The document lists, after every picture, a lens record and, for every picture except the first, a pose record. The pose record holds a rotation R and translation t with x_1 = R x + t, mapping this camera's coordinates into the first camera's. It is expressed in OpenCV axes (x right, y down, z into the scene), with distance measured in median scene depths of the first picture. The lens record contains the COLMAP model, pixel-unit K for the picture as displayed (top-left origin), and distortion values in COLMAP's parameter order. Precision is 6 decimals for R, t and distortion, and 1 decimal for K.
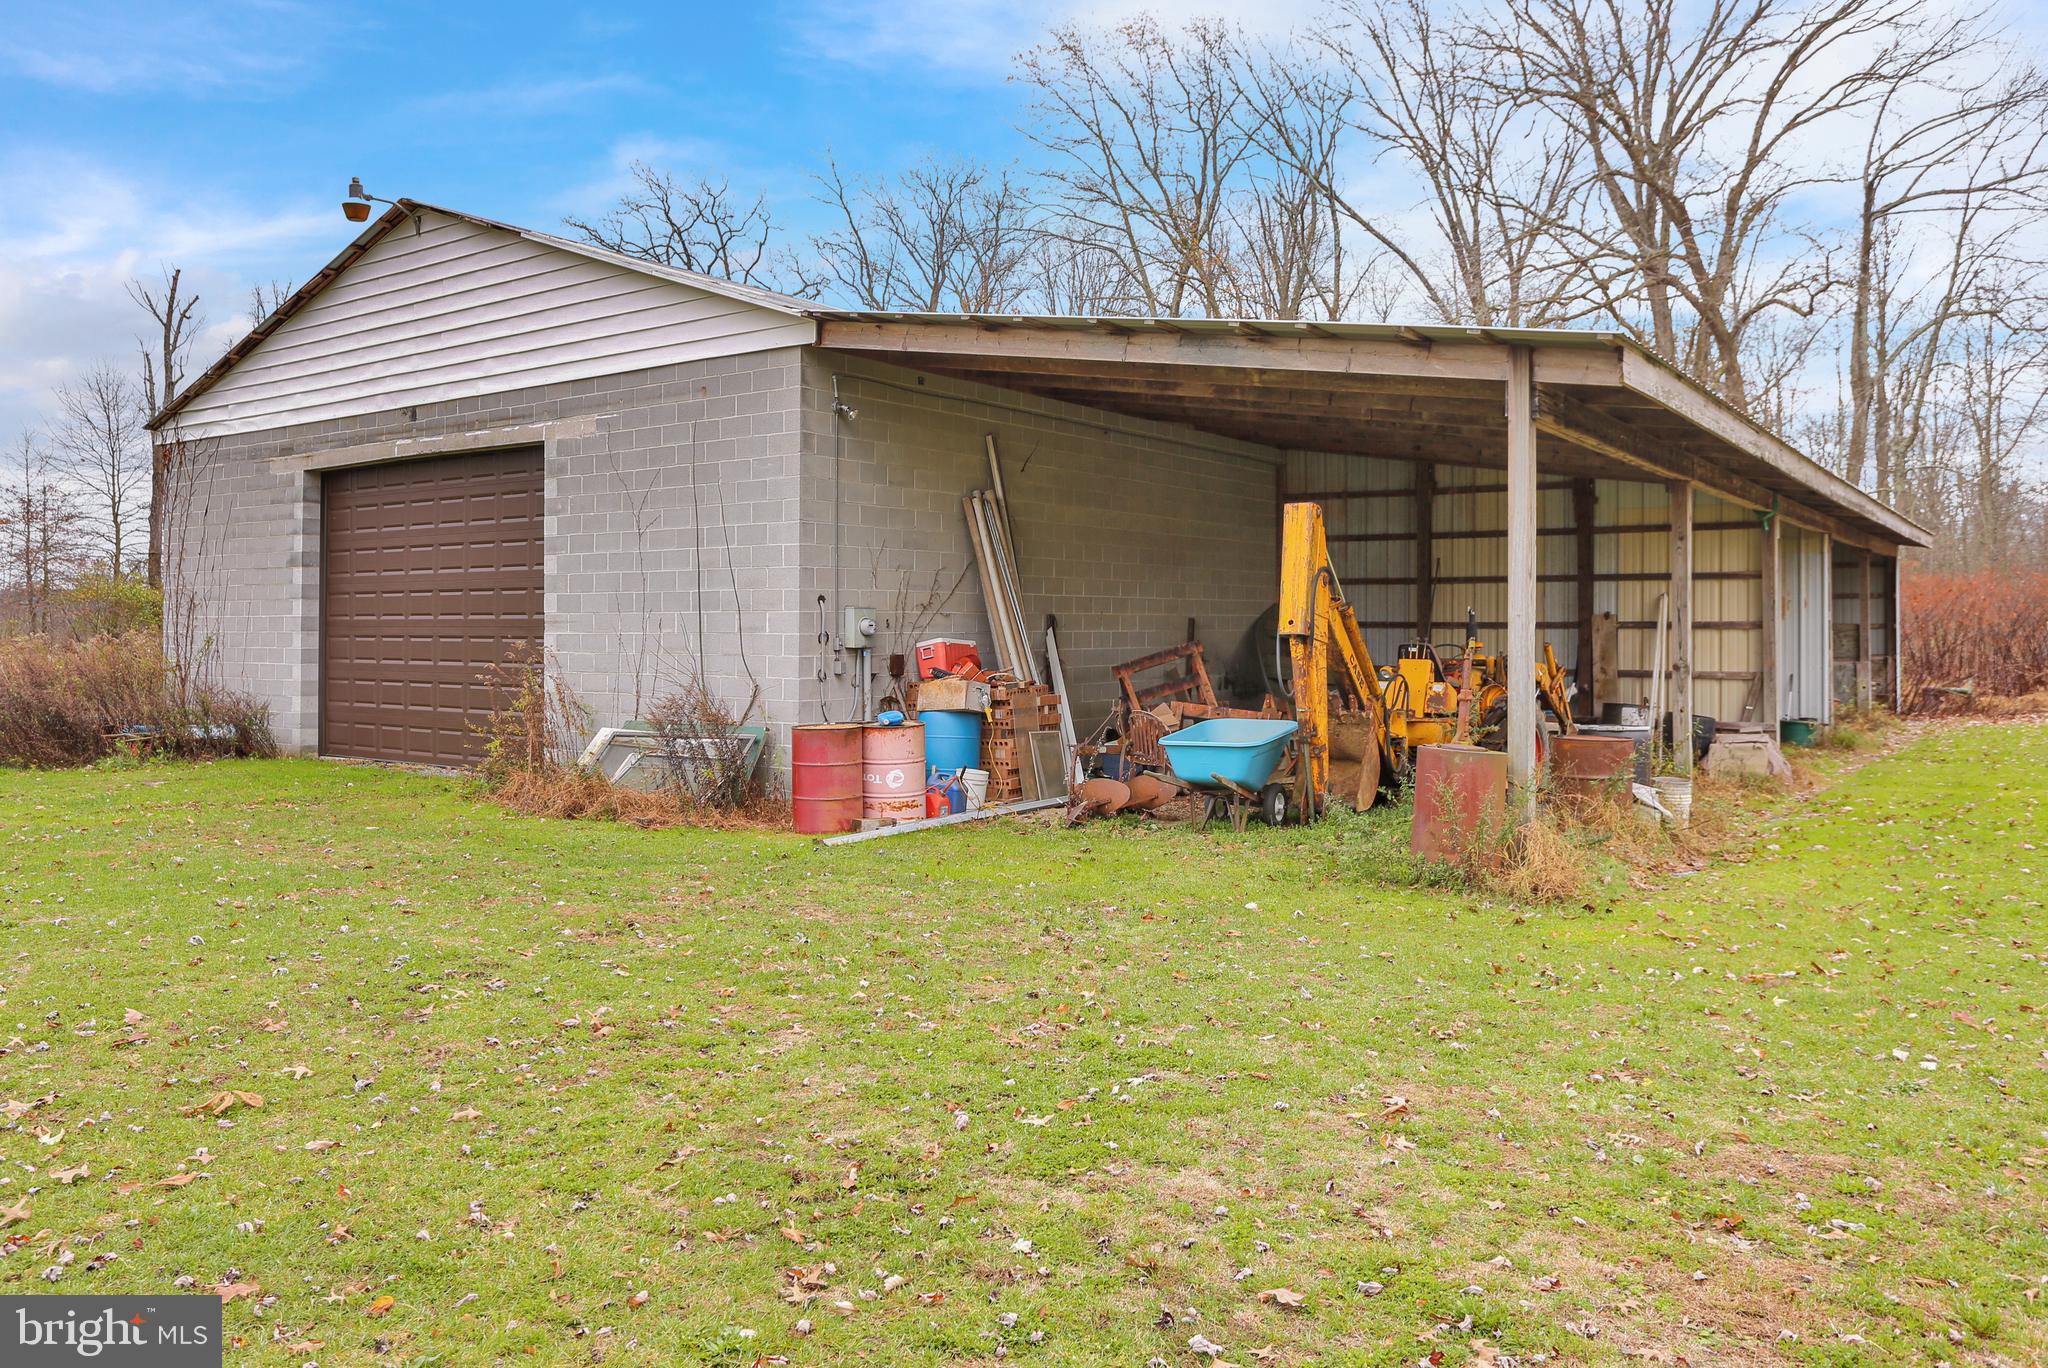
lens RADIAL K [[1502.8, 0, 1019.6], [0, 1502.8, 637.4], [0, 0, 1]] dist [-0.044839, 0.002511]
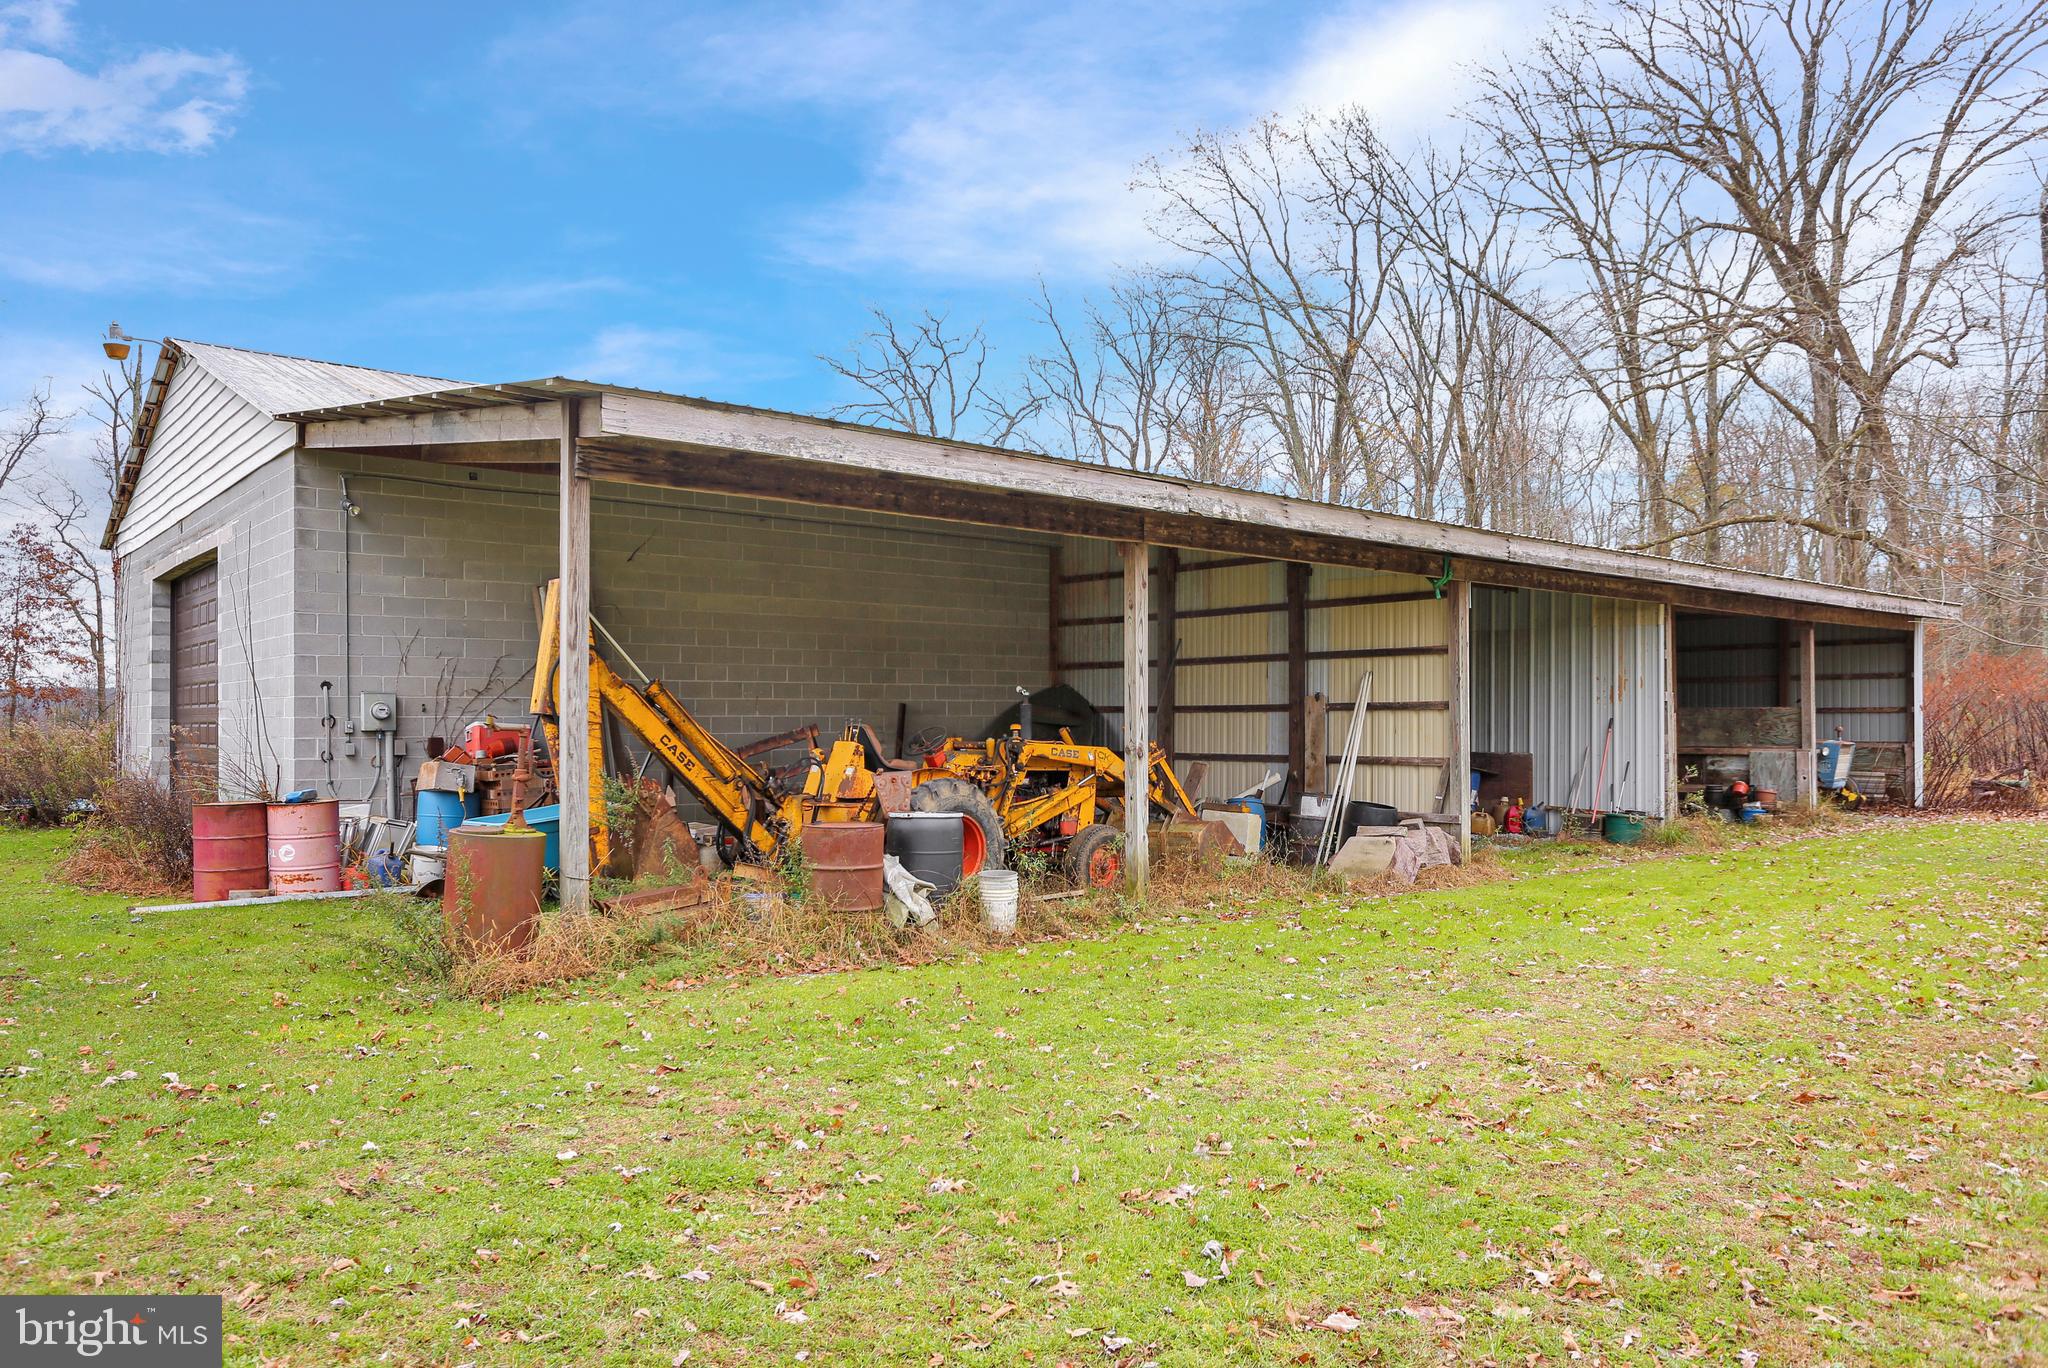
lens RADIAL K [[1415.9, 0, 1098.7], [0, 1415.9, 725.3], [0, 0, 1]] dist [-0.020149, -0.002714]
pose [[0.972904, -0.004213, -0.231171, 0.481902], [0.002953, 0.999979, -0.005797, 0.008038], [0.231190, 0.004957, 0.972896, 0.117887]]
